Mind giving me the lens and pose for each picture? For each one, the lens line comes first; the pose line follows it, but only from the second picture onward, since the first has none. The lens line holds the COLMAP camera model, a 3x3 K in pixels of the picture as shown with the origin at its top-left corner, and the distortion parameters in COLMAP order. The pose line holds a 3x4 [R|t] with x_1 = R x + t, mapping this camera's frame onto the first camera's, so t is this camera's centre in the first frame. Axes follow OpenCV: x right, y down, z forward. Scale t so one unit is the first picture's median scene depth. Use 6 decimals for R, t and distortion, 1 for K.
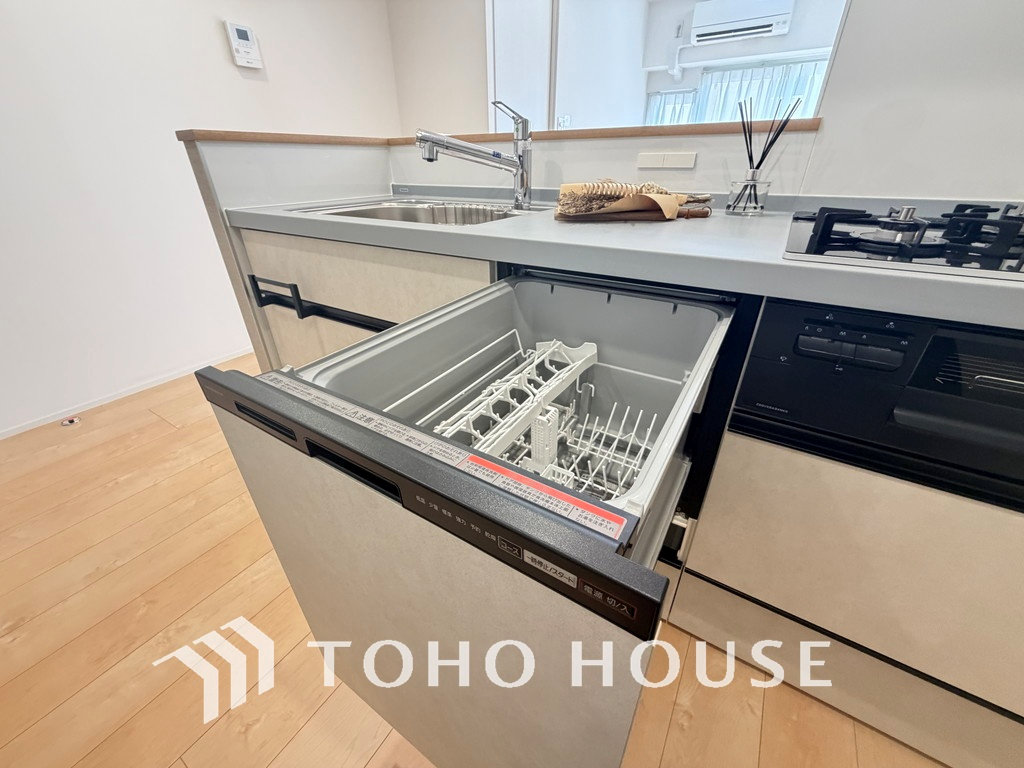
lens RADIAL K [[408.8, 0, 509.3], [0, 408.8, 385.1], [0, 0, 1]] dist [-0.000941, 0.000420]
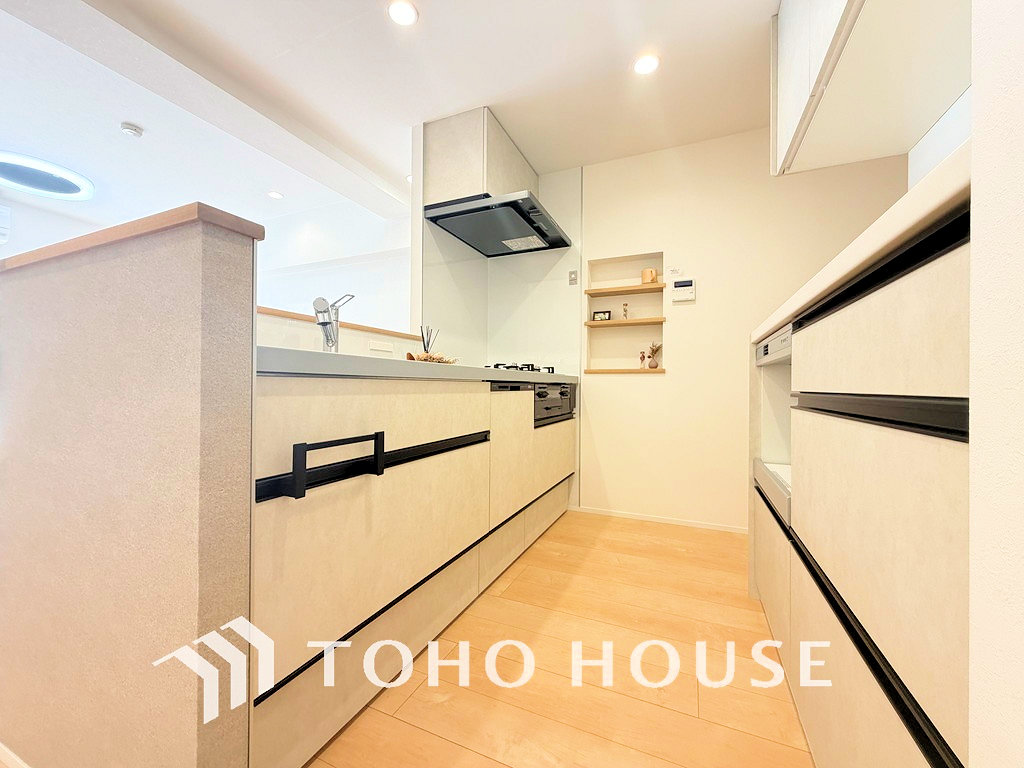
lens RADIAL K [[408.8, 0, 509.3], [0, 408.8, 385.1], [0, 0, 1]] dist [-0.000941, 0.000420]
pose [[-0.144743, 0.007390, 0.989442, -1.290407], [0.467635, 0.881757, 0.061824, -0.238279], [-0.871990, 0.471646, -0.131084, 0.766738]]
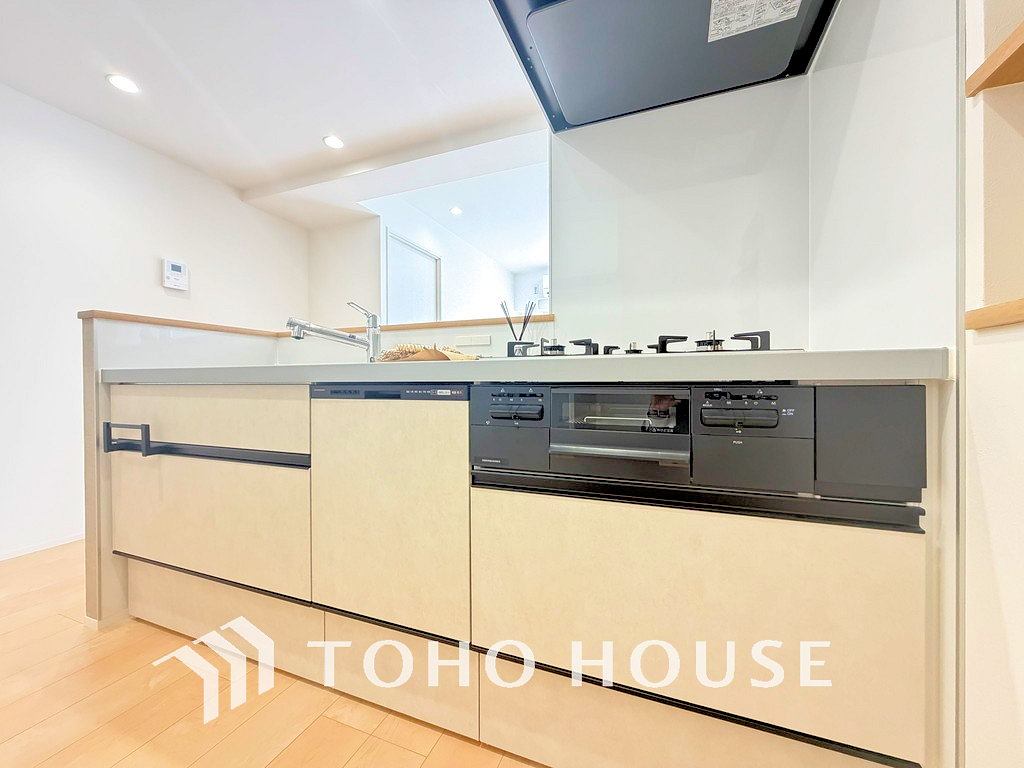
lens RADIAL K [[408.8, 0, 509.3], [0, 408.8, 385.1], [0, 0, 1]] dist [-0.000941, 0.000420]
pose [[0.982864, 0.003170, 0.184307, 0.227397], [0.084457, 0.880985, -0.465546, 0.245065], [-0.163847, 0.473134, 0.865620, -0.173097]]
